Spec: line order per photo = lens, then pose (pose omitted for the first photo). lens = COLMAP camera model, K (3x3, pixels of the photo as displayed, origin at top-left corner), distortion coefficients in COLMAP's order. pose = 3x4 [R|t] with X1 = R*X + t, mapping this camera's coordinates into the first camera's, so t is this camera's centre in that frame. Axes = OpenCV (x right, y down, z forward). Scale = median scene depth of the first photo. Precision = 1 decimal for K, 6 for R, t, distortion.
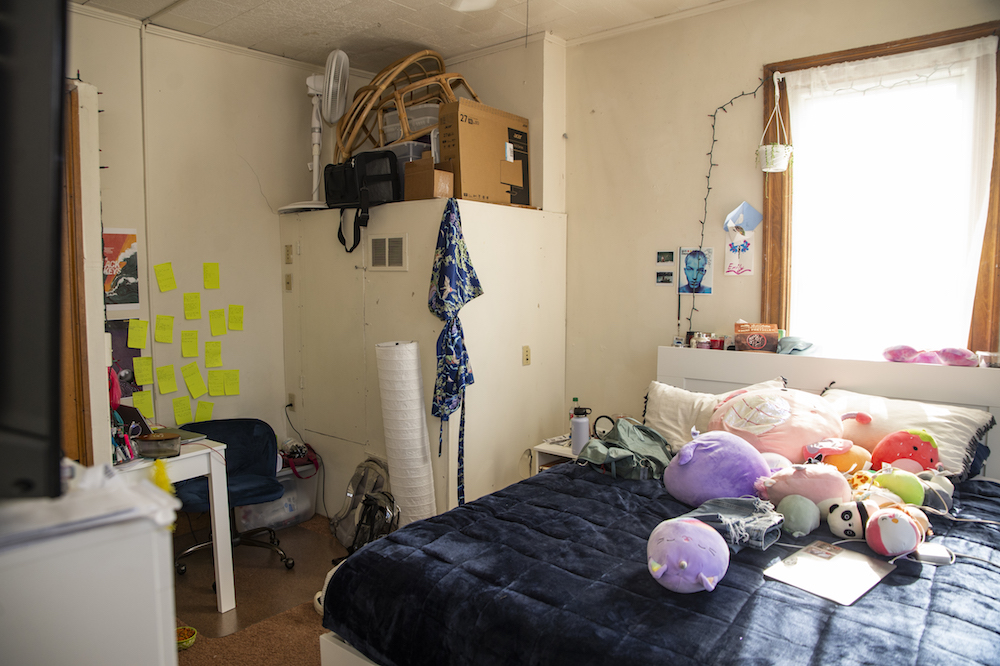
lens RADIAL K [[680.3, 0, 500.0], [0, 680.3, 333.0], [0, 0, 1]] dist [-0.139270, 0.098924]
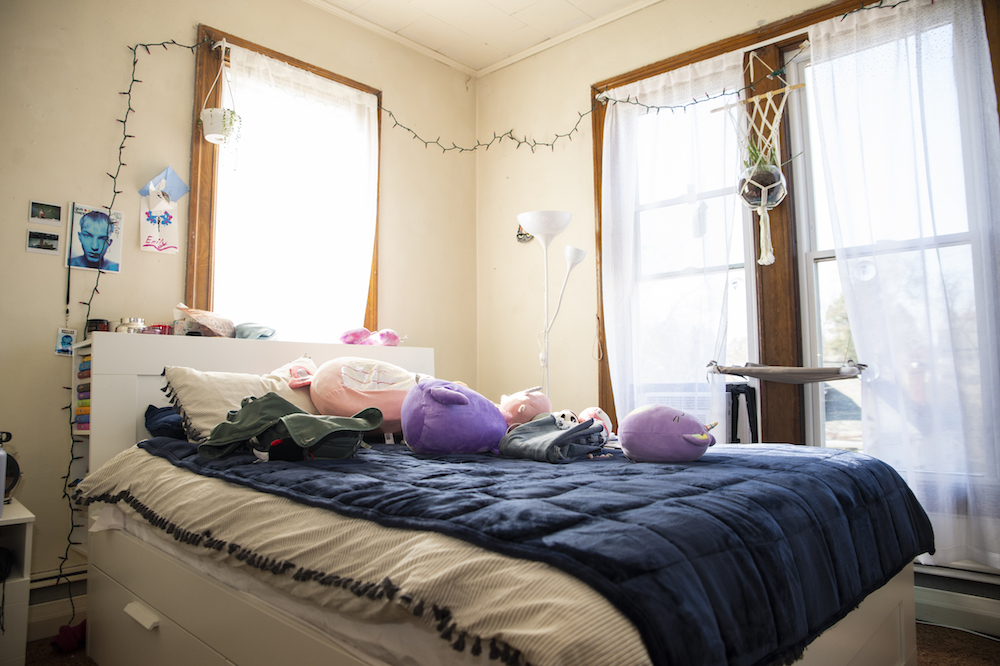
lens RADIAL K [[680.3, 0, 500.0], [0, 680.3, 333.0], [0, 0, 1]] dist [-0.139270, 0.098924]
pose [[0.053316, 0.074213, 0.995816, -0.388962], [0.089208, 0.992893, -0.078772, 0.105530], [-0.994585, 0.093035, 0.046316, 0.542637]]
